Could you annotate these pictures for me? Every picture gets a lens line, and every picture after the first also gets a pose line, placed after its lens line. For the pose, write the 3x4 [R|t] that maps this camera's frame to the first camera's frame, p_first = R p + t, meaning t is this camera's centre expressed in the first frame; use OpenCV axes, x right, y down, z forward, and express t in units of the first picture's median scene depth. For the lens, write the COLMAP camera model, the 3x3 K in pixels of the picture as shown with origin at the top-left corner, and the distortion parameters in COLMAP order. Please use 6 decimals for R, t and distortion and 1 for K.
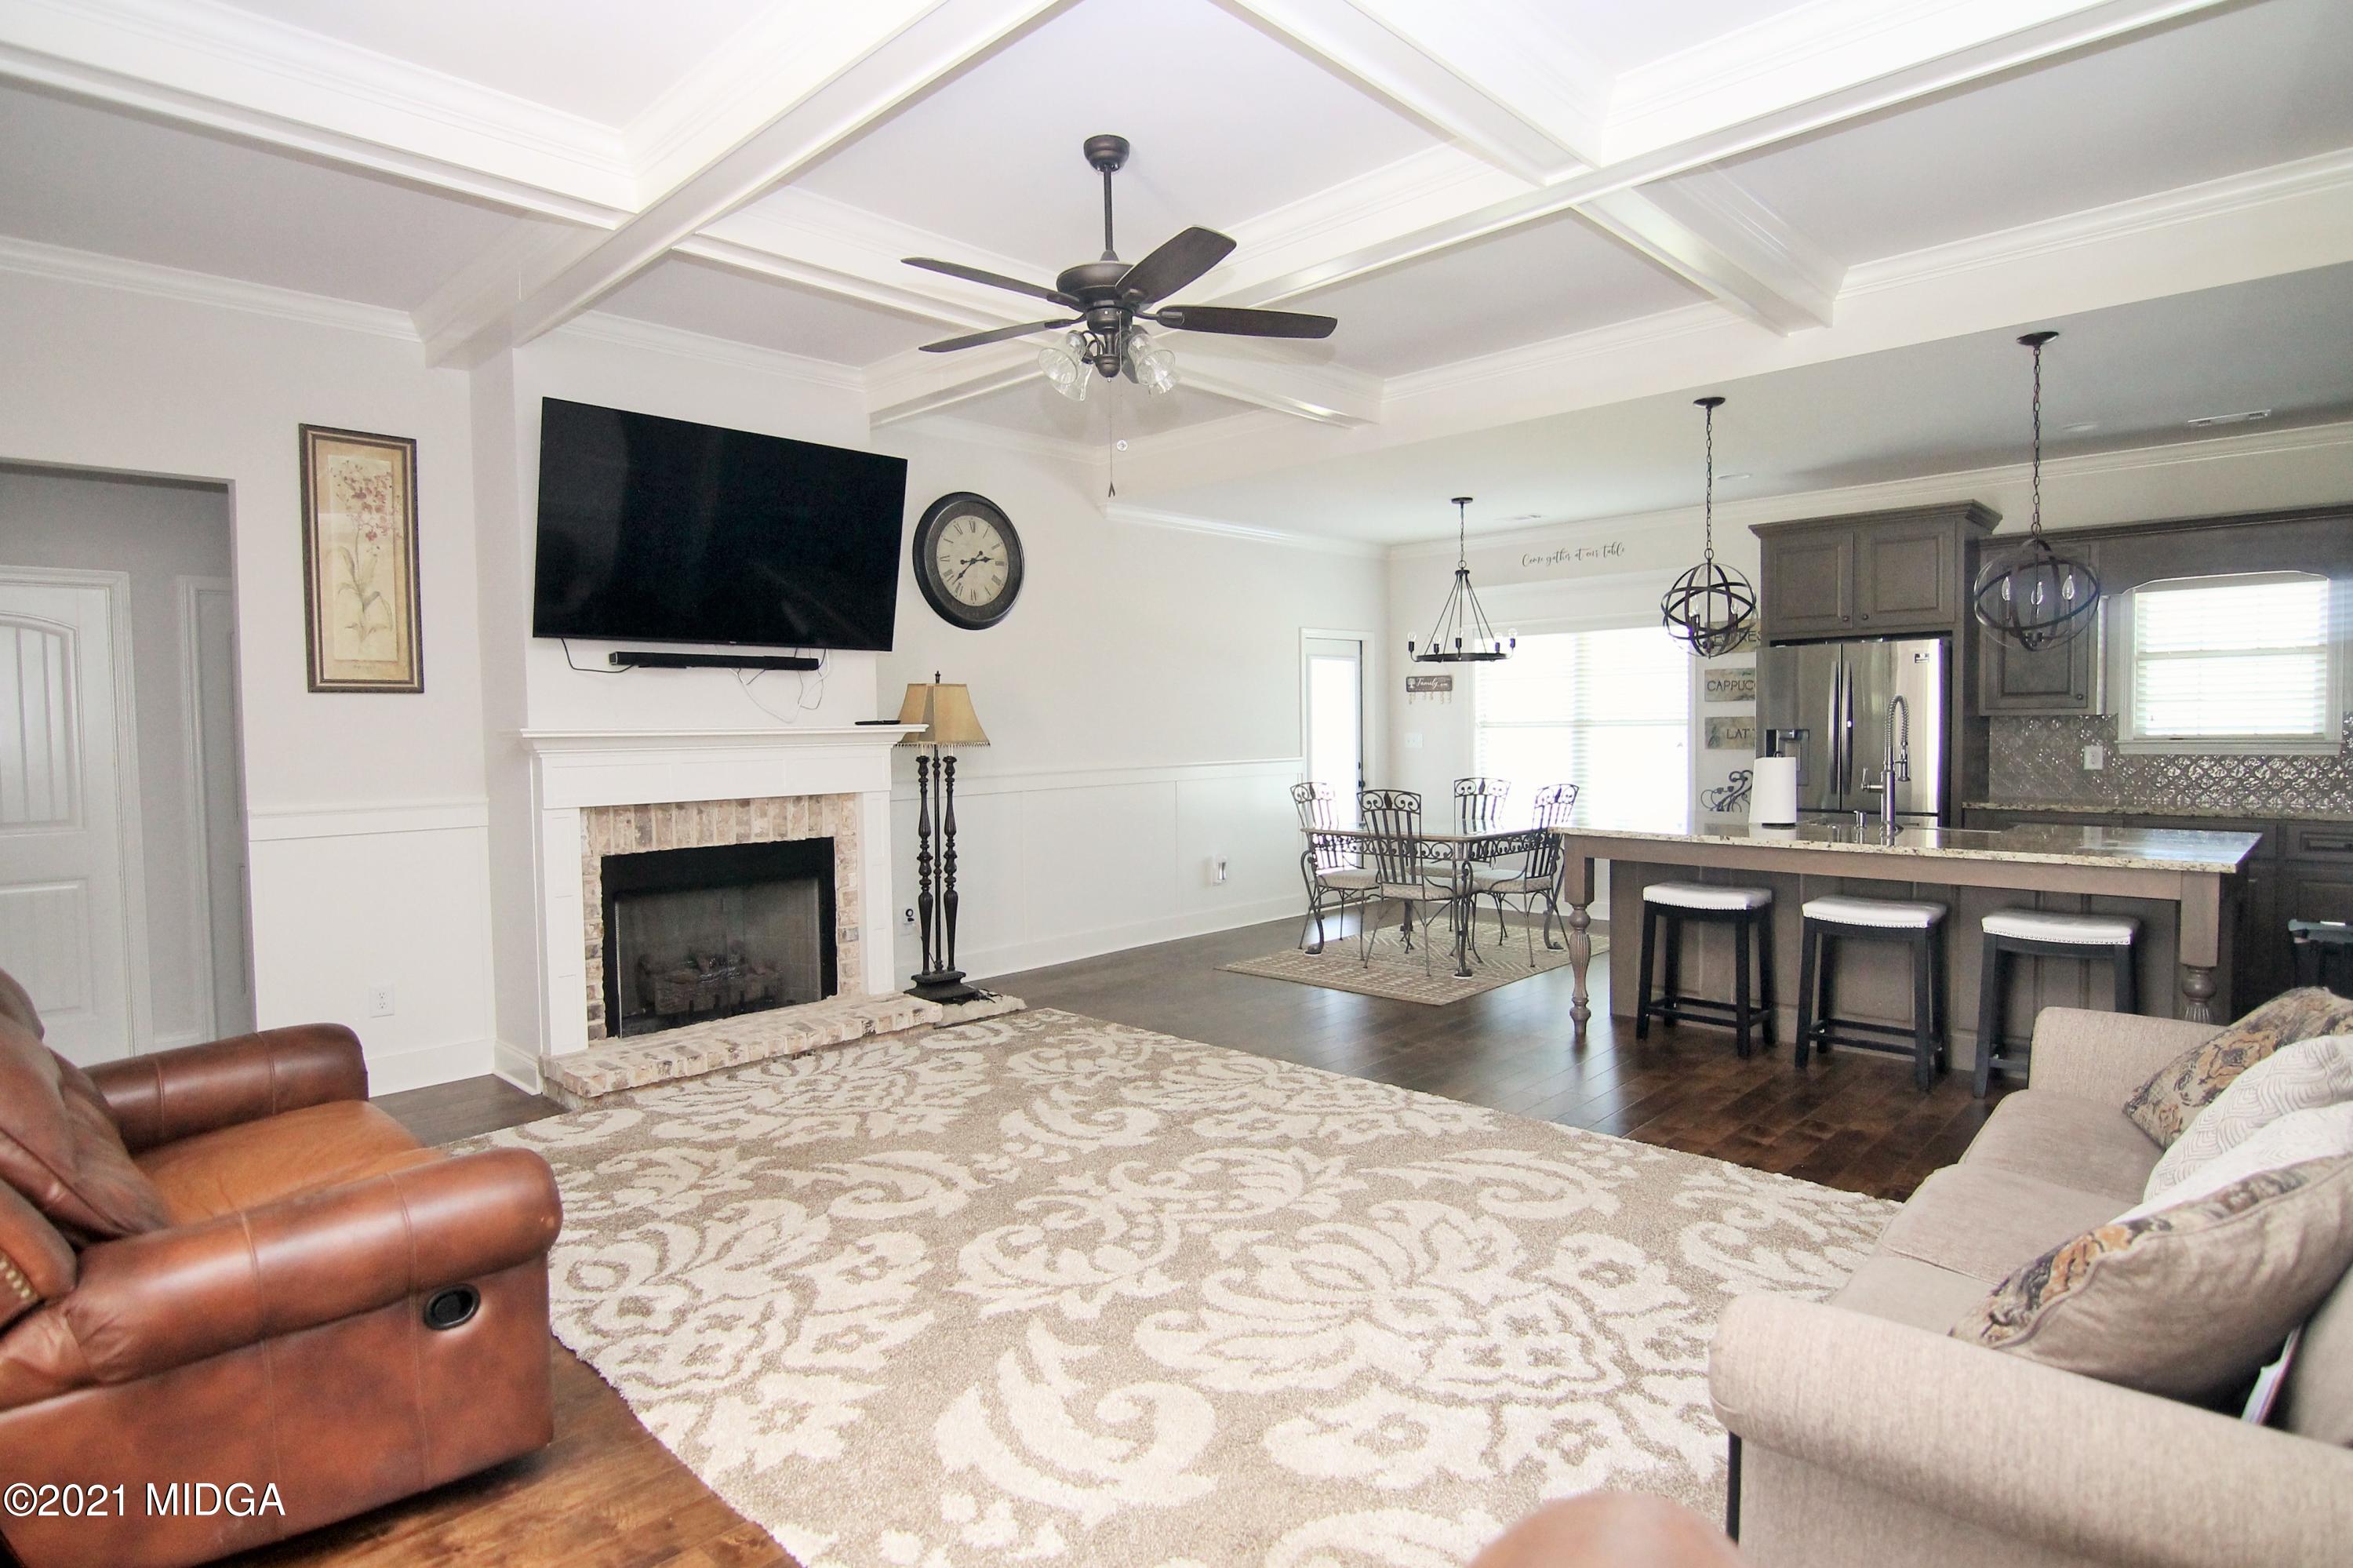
lens RADIAL K [[1234.5, 0, 1173.3], [0, 1234.5, 775.3], [0, 0, 1]] dist [-0.002287, -0.013995]
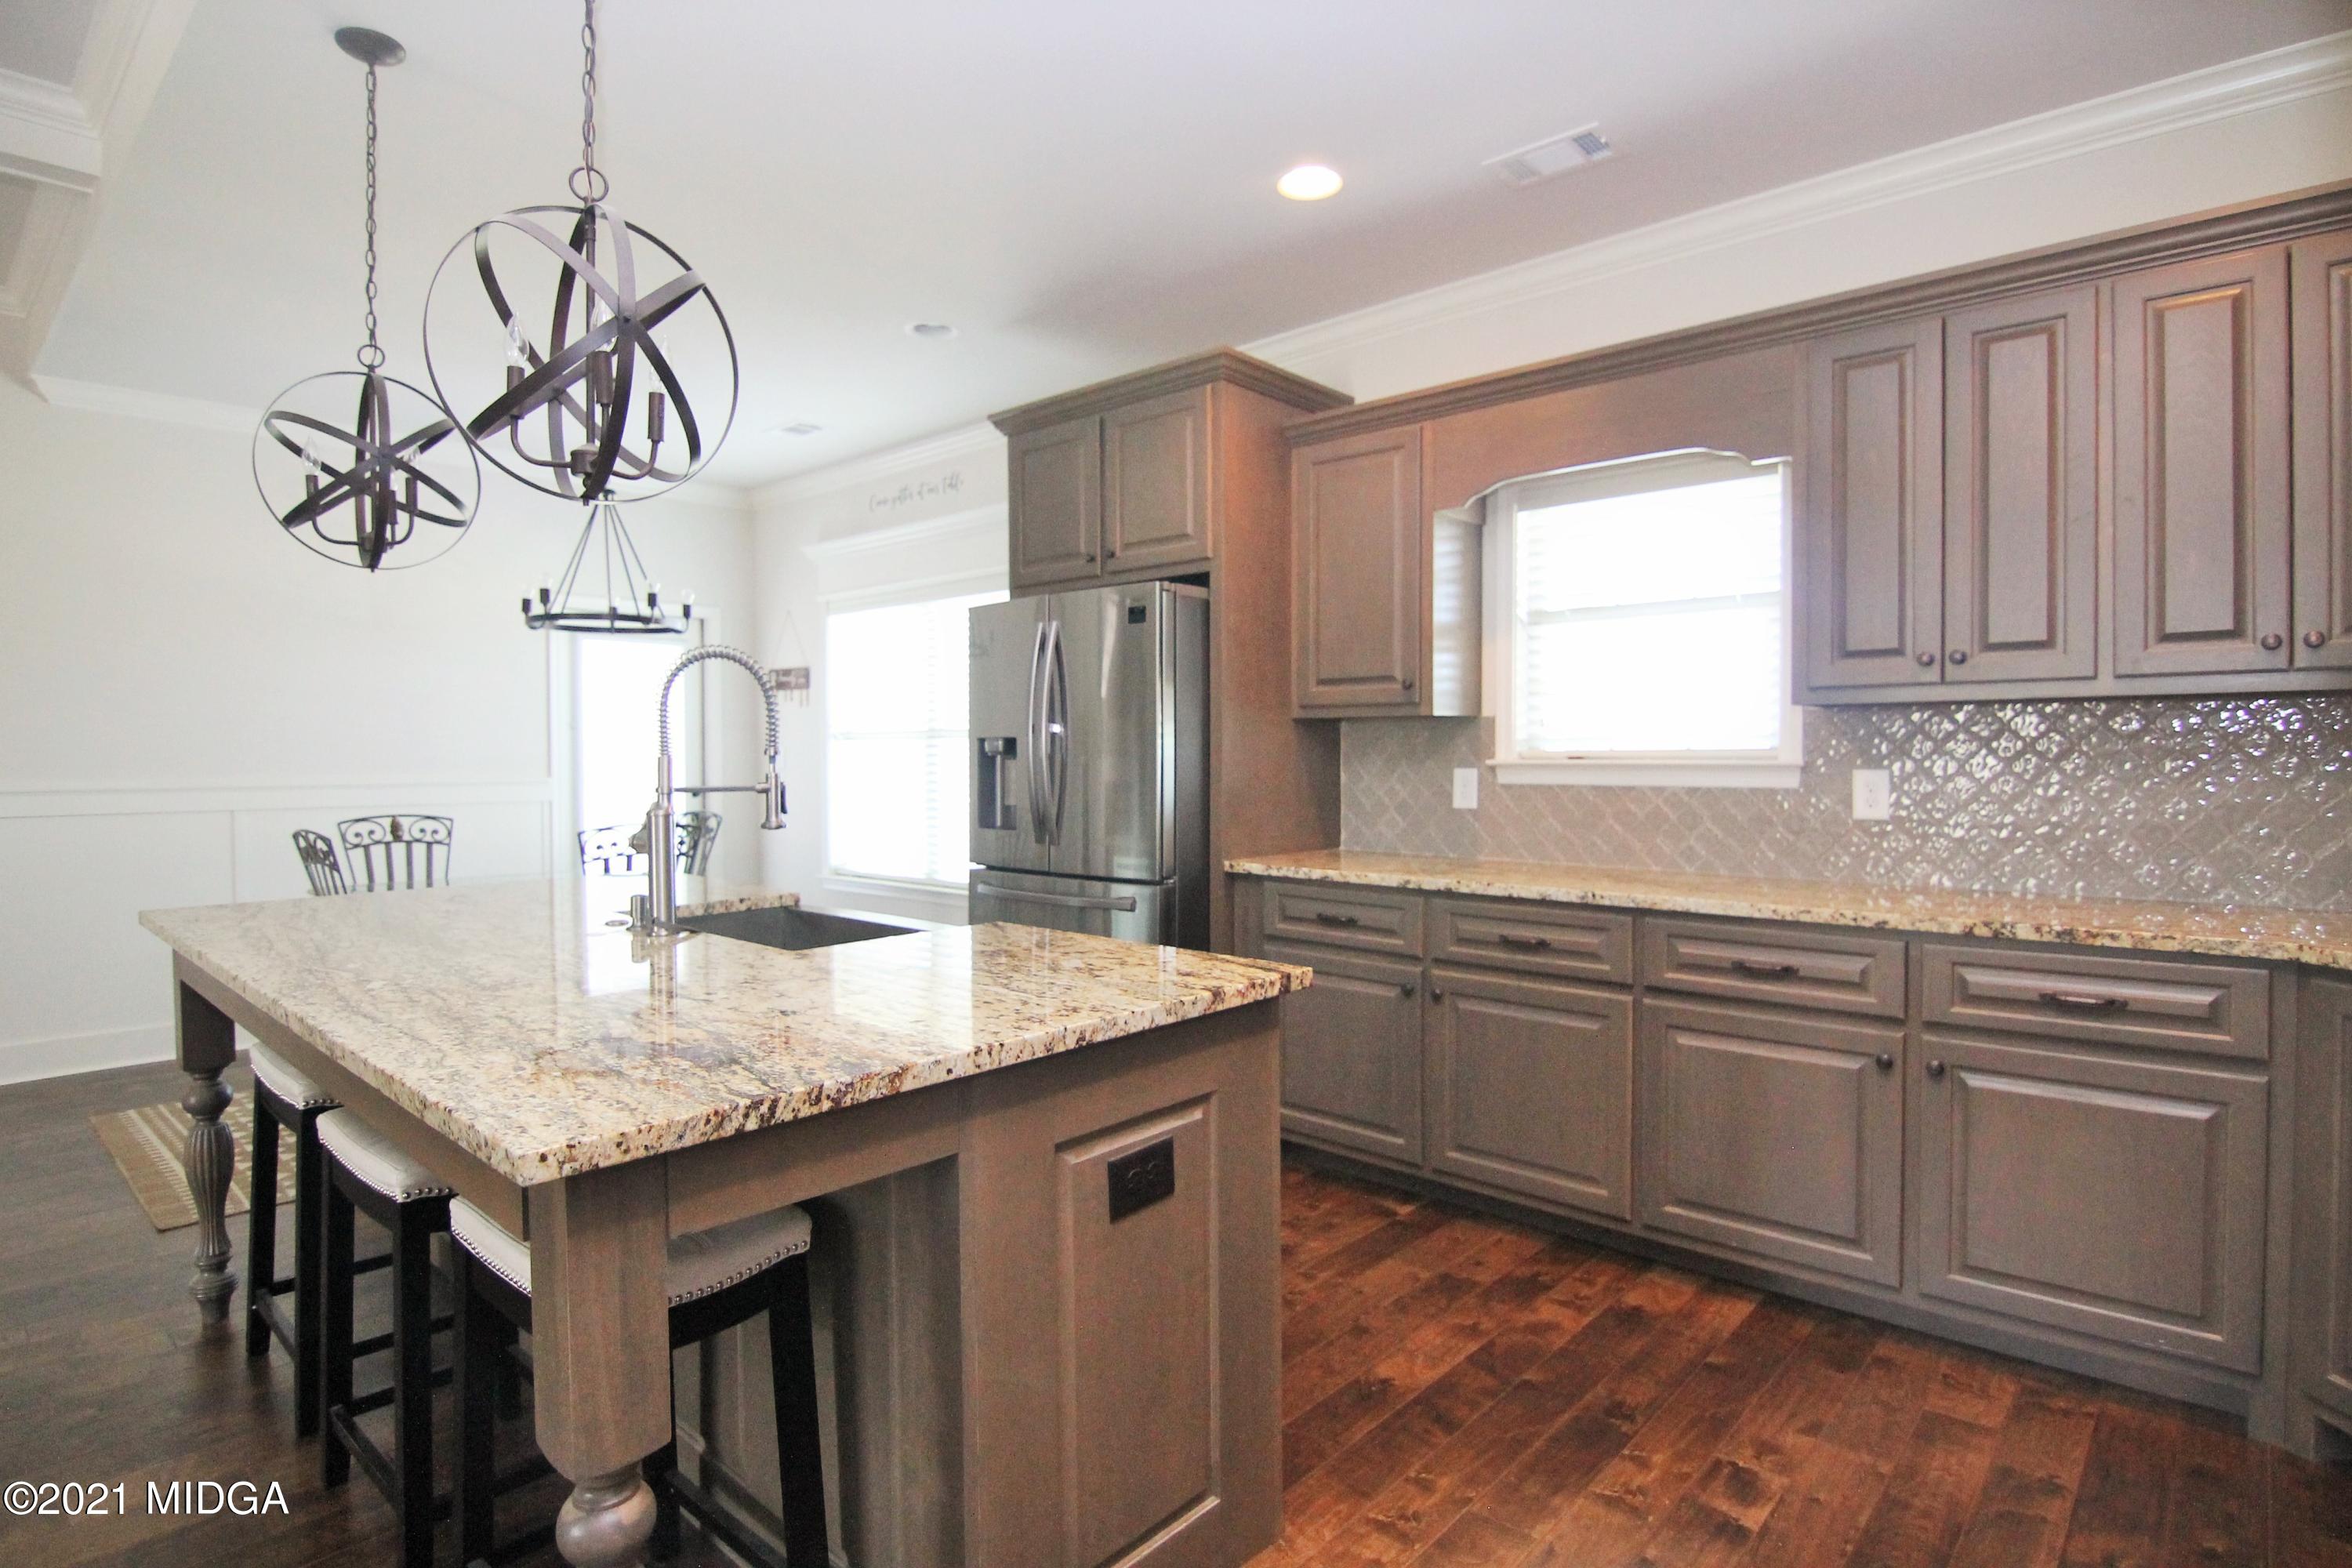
lens RADIAL K [[1219.9, 0, 1145.5], [0, 1219.9, 781.2], [0, 0, 1]] dist [-0.004057, -0.000420]
pose [[0.999745, 0.016102, 0.015841, 0.714246], [-0.015741, 0.999620, -0.022643, -0.002761], [-0.016199, 0.022388, 0.999618, 0.497775]]
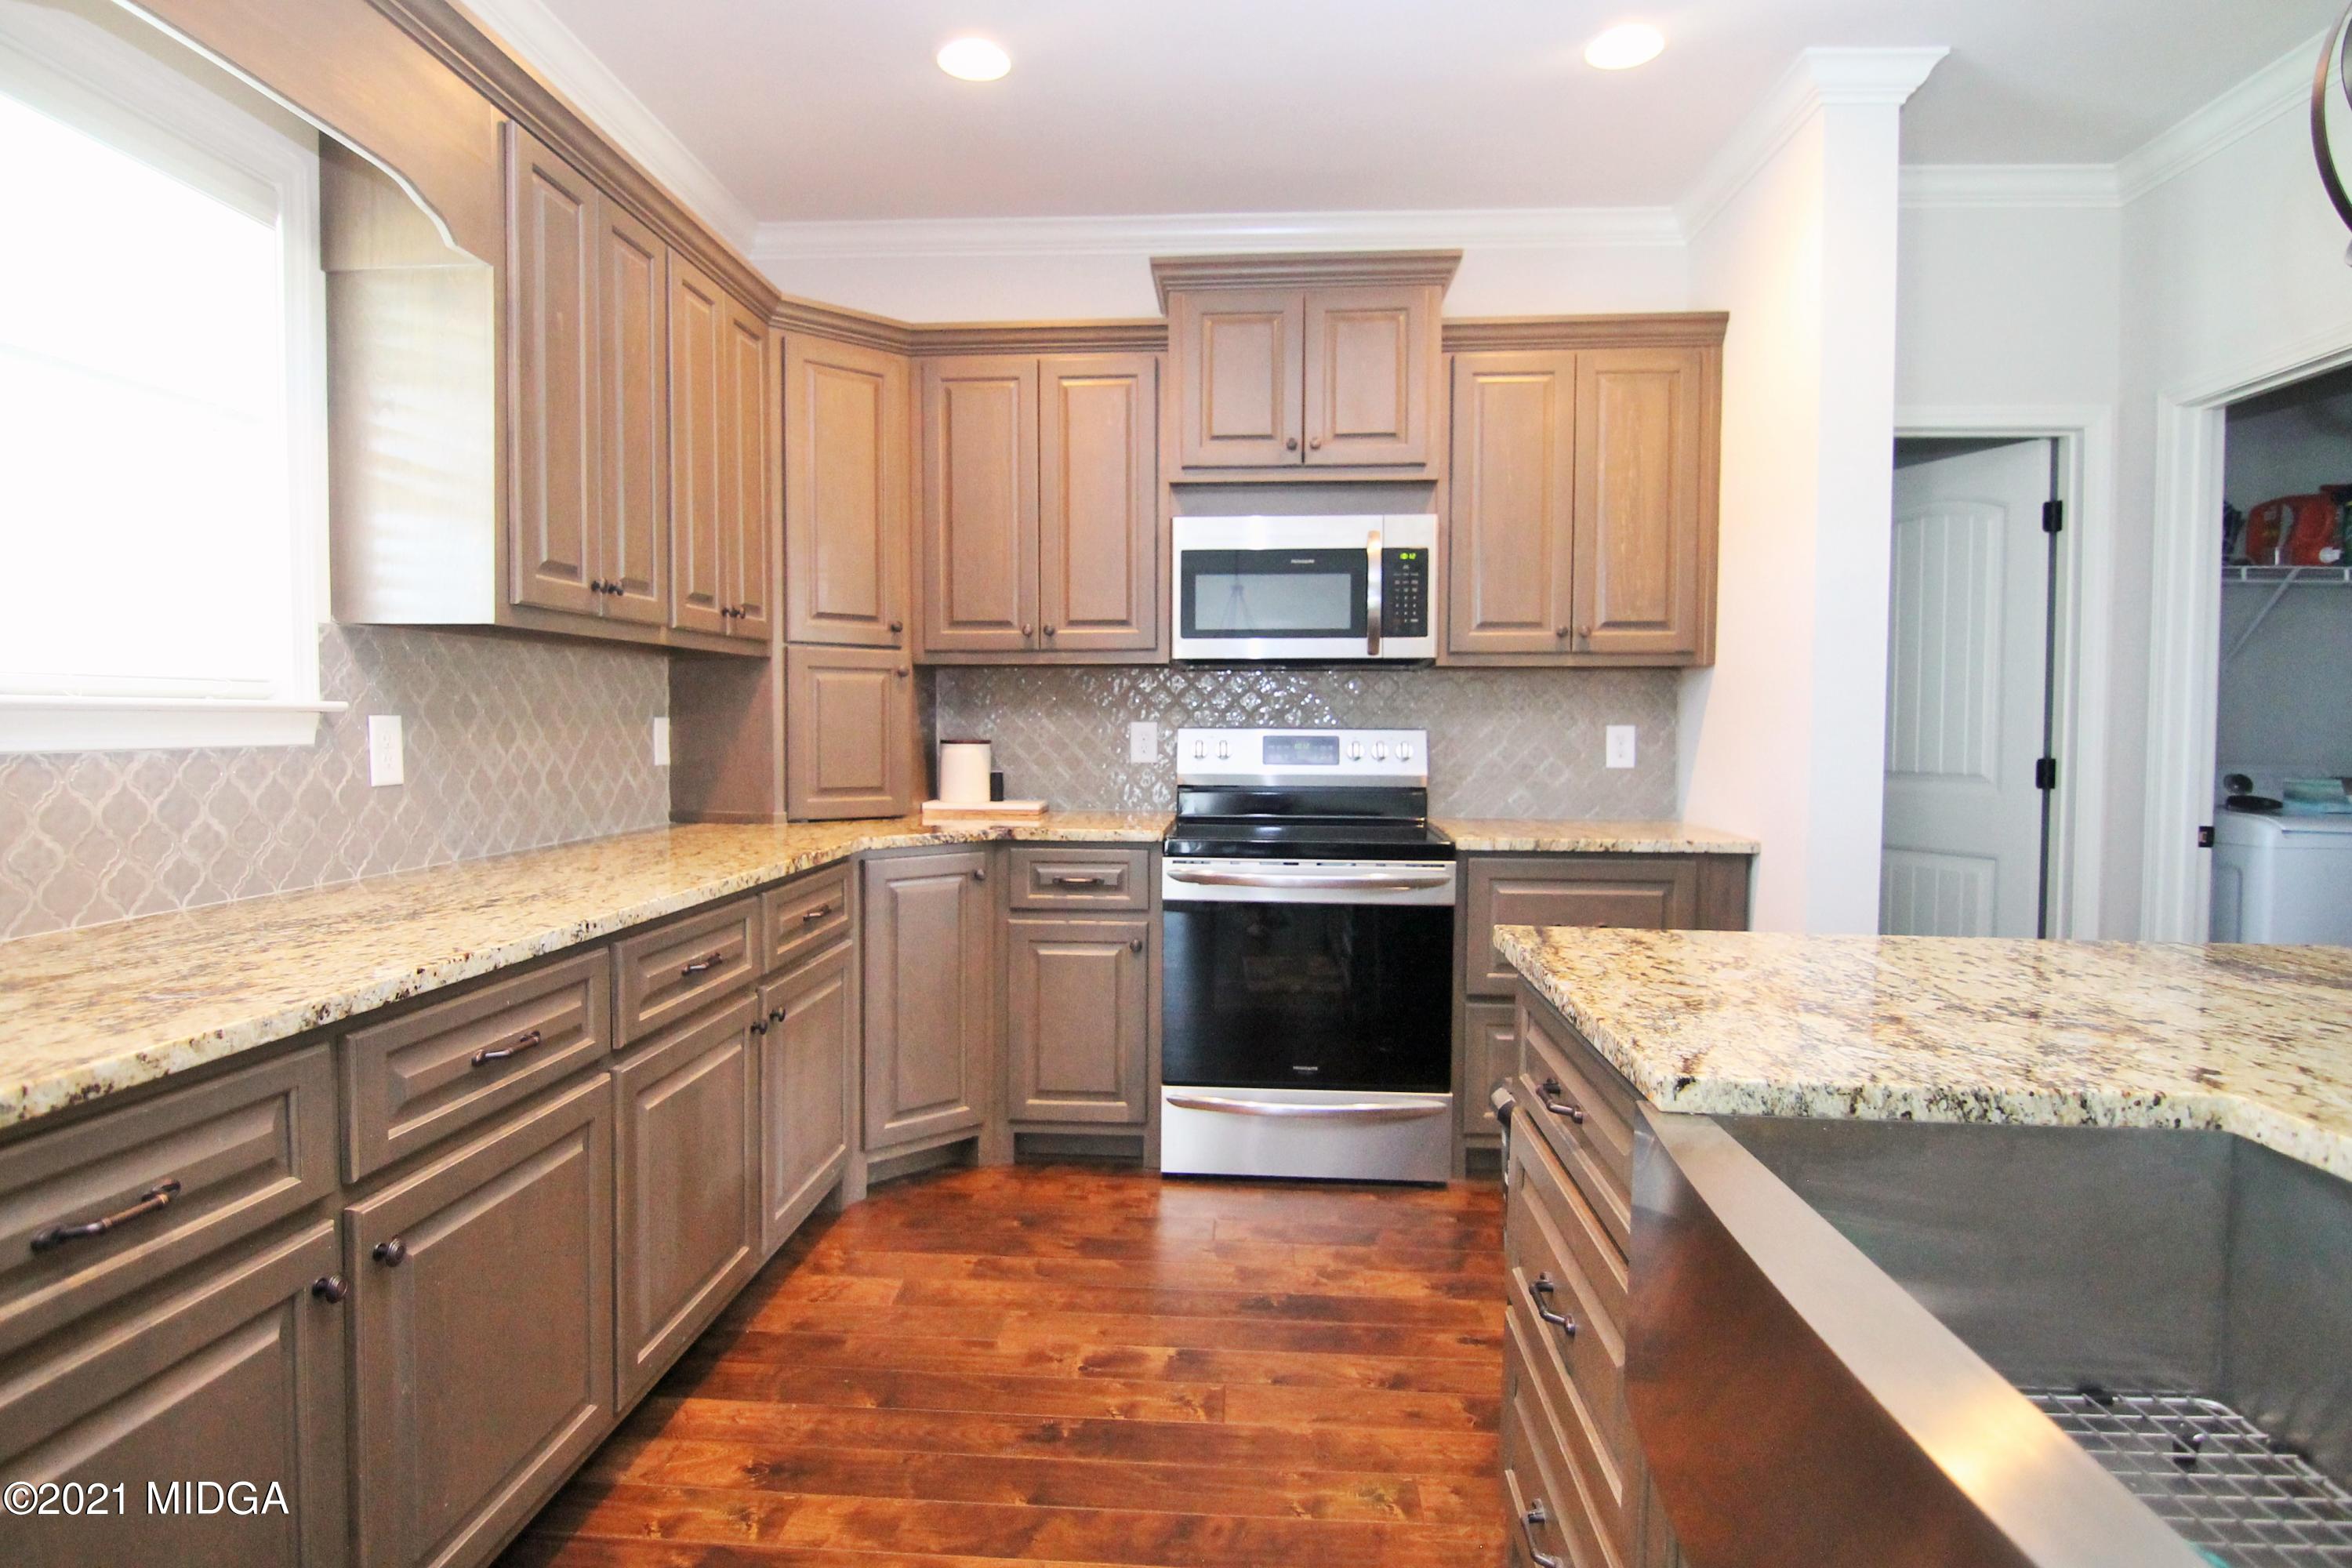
lens RADIAL K [[1263.2, 0, 1176.2], [0, 1263.2, 778.5], [0, 0, 1]] dist [0.002739, -0.014577]
pose [[-0.653463, -0.022952, 0.756611, 0.566384], [0.033507, 0.997683, 0.059203, -0.021677], [-0.756217, 0.064039, -0.651180, 1.148150]]
